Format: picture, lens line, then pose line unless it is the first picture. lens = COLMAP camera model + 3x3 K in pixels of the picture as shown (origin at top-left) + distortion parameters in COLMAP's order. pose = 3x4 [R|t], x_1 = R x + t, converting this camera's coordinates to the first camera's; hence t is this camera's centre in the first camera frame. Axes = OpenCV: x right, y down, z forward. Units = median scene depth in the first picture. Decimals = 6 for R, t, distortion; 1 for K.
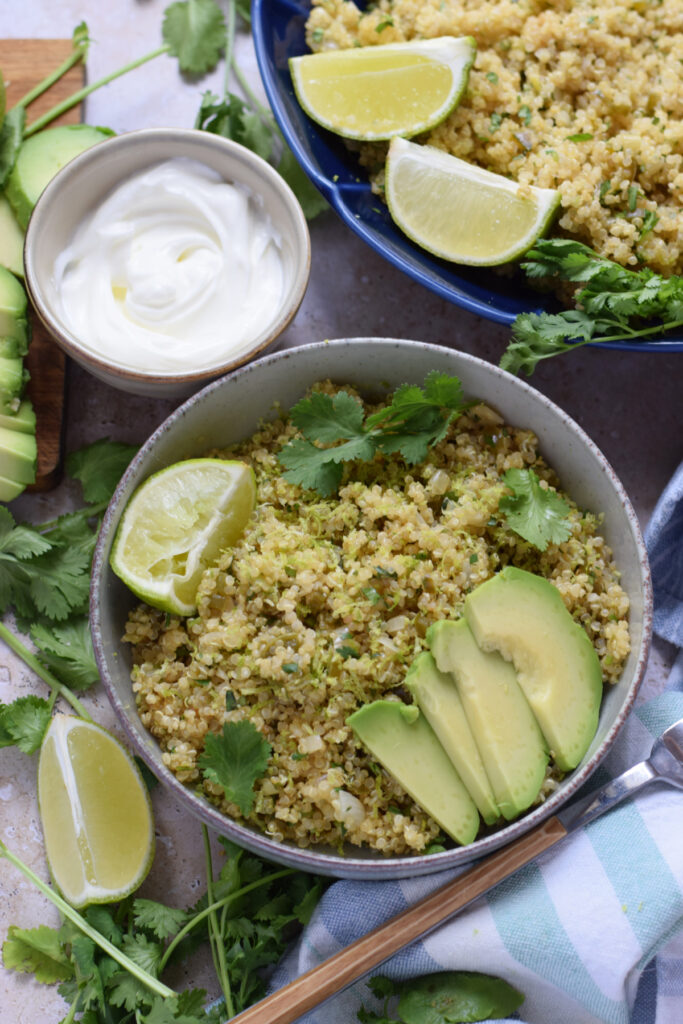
lens RADIAL K [[2576.9, 0, 341.5], [0, 2576.9, 512.0], [0, 0, 1]] dist [-0.103836, -0.217974]
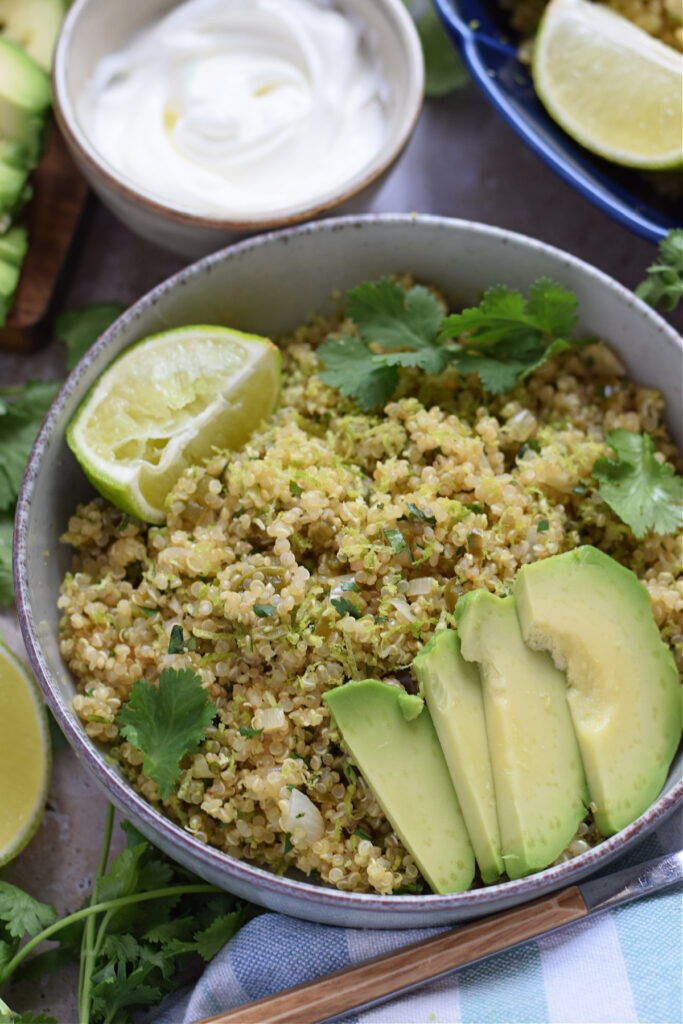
lens RADIAL K [[2576.9, 0, 341.5], [0, 2576.9, 512.0], [0, 0, 1]] dist [-0.103836, -0.217974]
pose [[0.974730, 0.206204, -0.085913, 0.057749], [-0.213221, 0.973511, -0.082546, 0.087655], [0.066616, 0.098778, 0.992877, 0.266987]]
